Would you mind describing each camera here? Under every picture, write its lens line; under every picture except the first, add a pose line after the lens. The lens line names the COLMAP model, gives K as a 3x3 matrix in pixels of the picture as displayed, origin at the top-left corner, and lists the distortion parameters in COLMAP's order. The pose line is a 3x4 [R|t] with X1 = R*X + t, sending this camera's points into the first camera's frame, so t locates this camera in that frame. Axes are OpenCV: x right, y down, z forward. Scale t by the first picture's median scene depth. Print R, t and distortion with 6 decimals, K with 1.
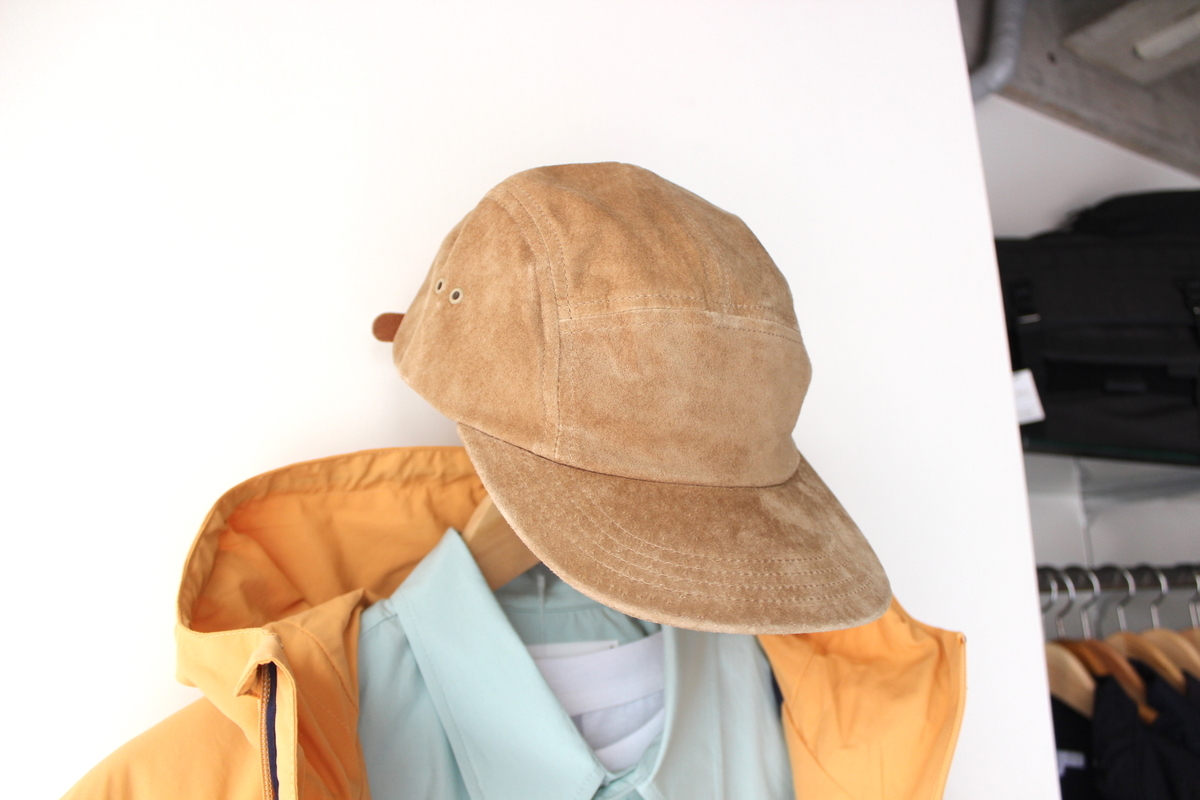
lens RADIAL K [[994.3, 0, 600.0], [0, 994.3, 400.0], [0, 0, 1]] dist [-0.169258, 0.181777]
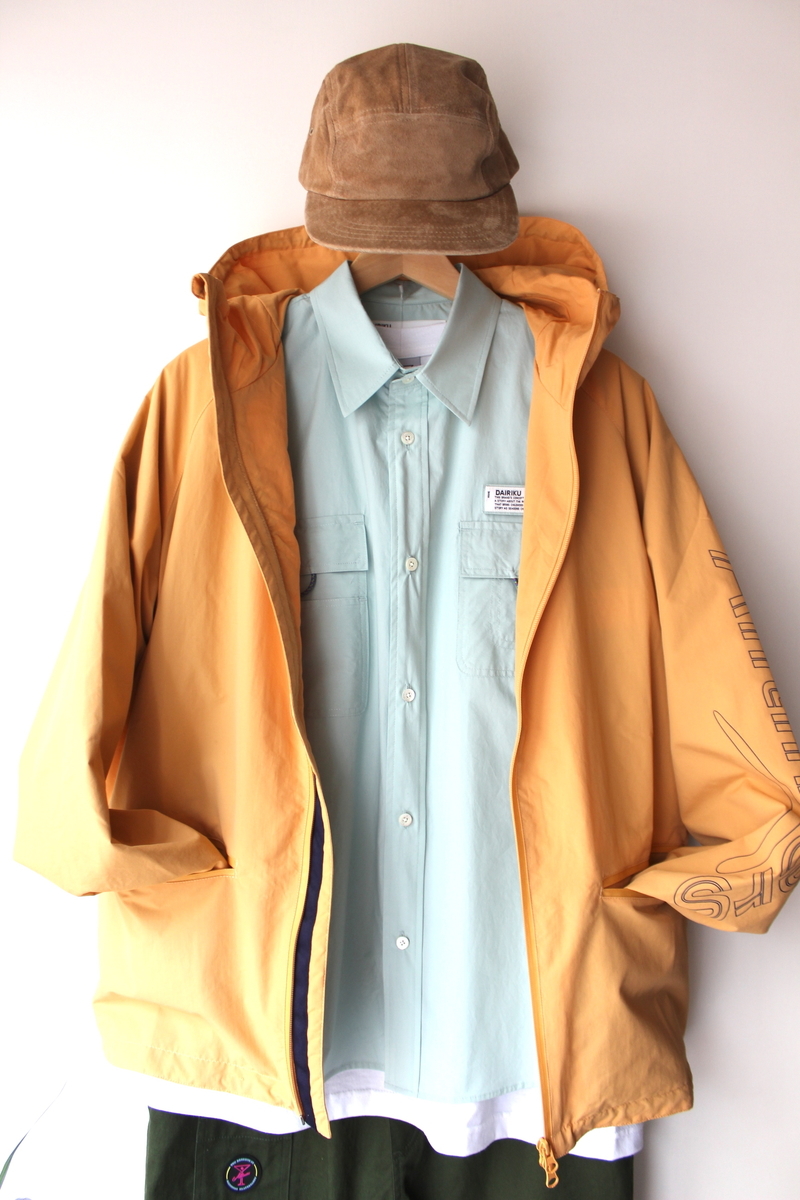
lens RADIAL K [[994.3, 0, 398.4], [0, 994.3, 580.6], [0, 0, 1]] dist [-0.169258, 0.181777]
pose [[0.859072, 0.046241, -0.509761, 1.138142], [0.071182, 0.975441, 0.208443, 0.423064], [0.506880, -0.215353, 0.834683, -0.834236]]
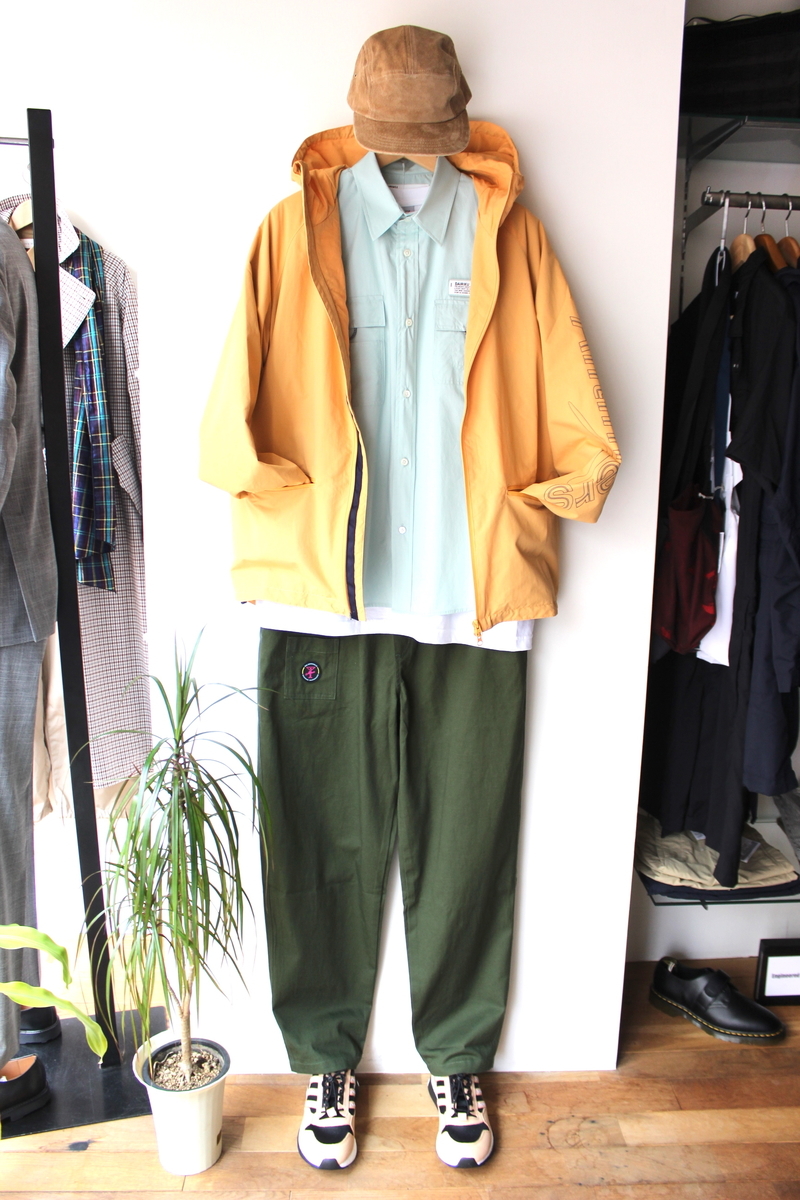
lens RADIAL K [[994.3, 0, 398.4], [0, 994.3, 580.6], [0, 0, 1]] dist [-0.169258, 0.181777]
pose [[0.874110, 0.139135, -0.465374, 2.017337], [0.058050, 0.921305, 0.384482, 0.272782], [0.482246, -0.363095, 0.797246, -2.579288]]
